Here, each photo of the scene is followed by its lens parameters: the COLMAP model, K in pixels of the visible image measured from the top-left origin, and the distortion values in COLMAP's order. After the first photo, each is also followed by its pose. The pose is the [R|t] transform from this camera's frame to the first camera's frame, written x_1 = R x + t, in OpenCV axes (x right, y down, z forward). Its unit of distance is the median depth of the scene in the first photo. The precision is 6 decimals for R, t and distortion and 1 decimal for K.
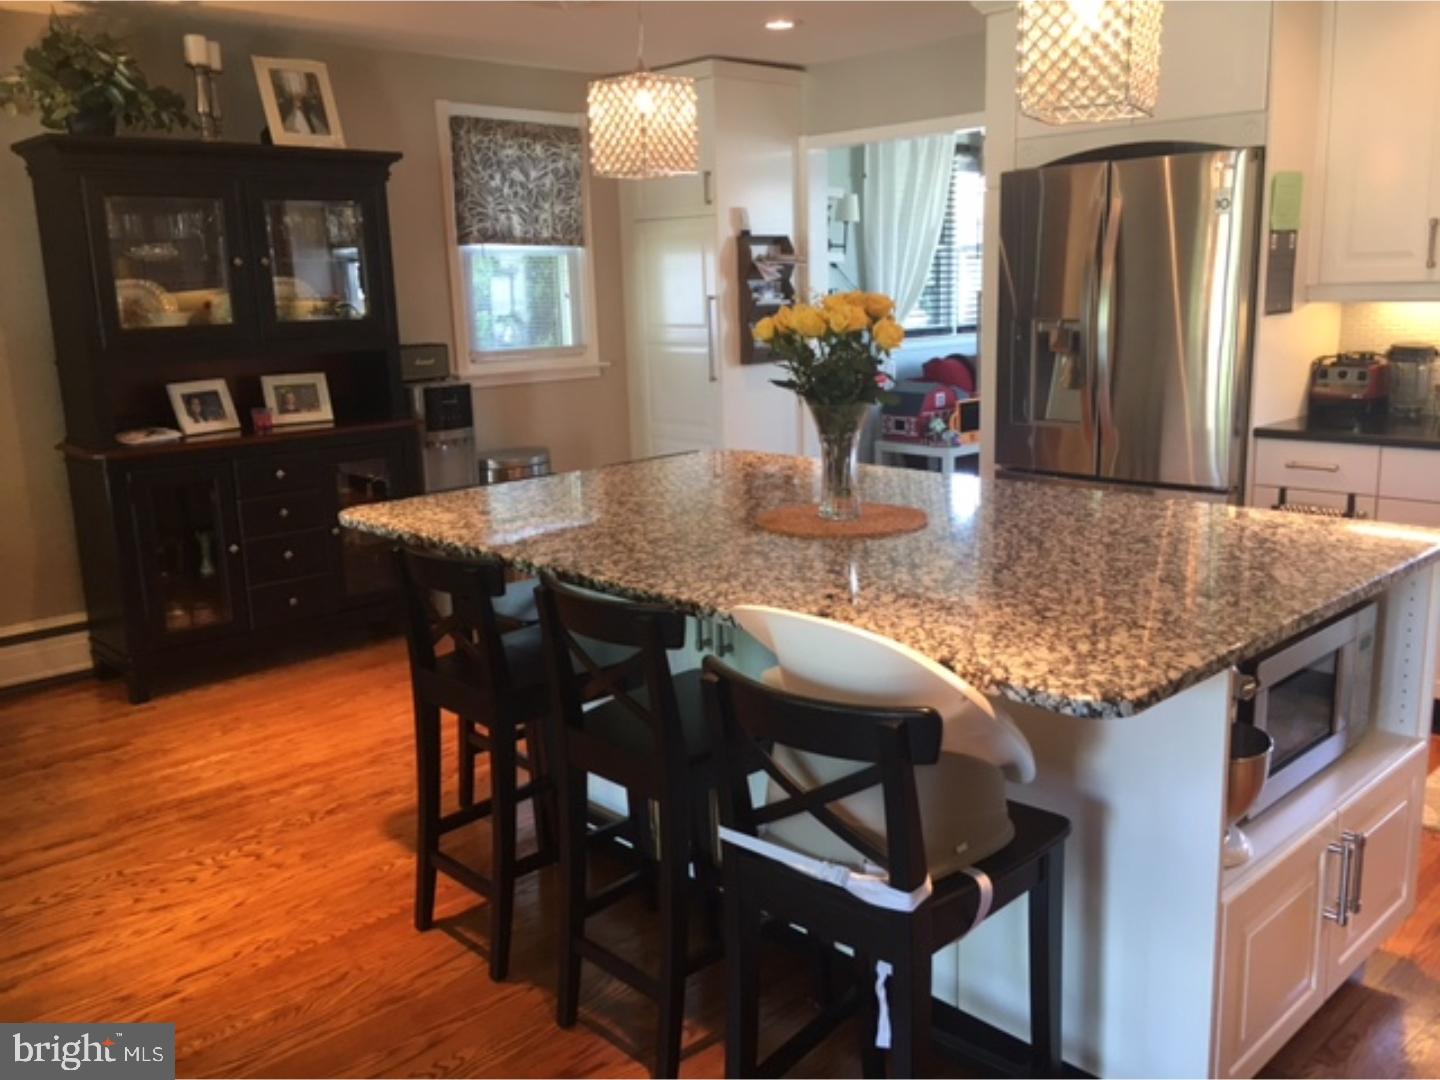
lens RADIAL K [[1232.4, 0, 727.6], [0, 1232.4, 535.2], [0, 0, 1]] dist [0.081450, -0.094984]
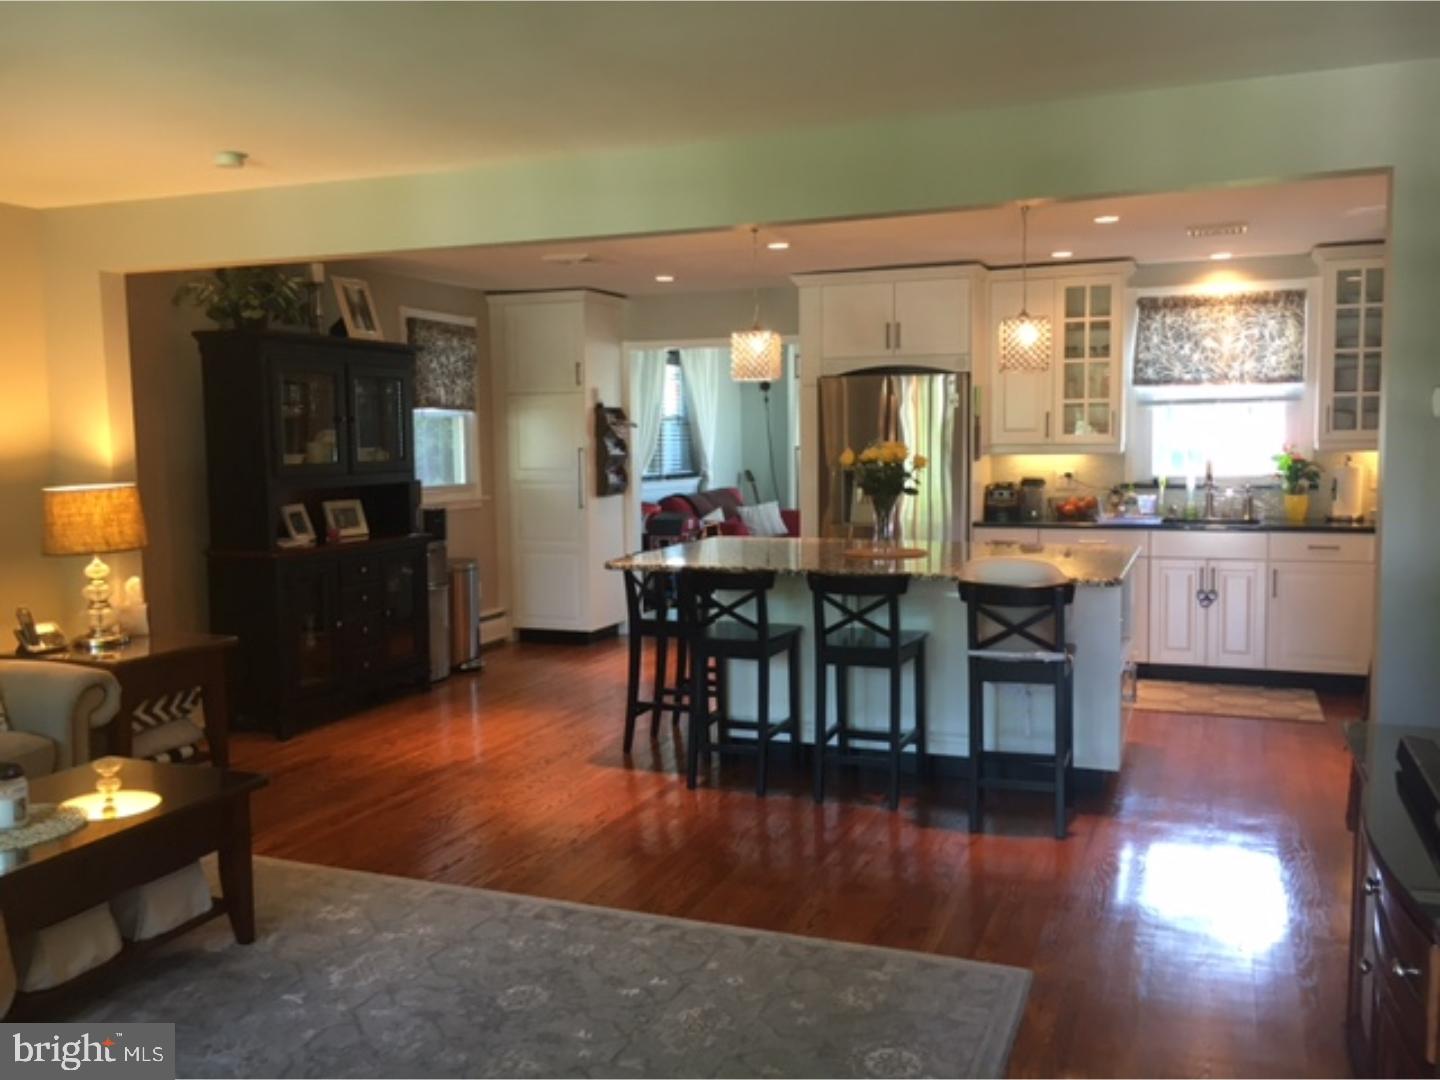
lens RADIAL K [[1232.4, 0, 727.6], [0, 1232.4, 535.2], [0, 0, 1]] dist [0.081450, -0.094984]
pose [[0.906562, -0.017489, 0.421711, -0.479207], [0.072526, 0.990735, -0.114824, 0.082957], [-0.415795, 0.134680, 0.899431, -0.339924]]
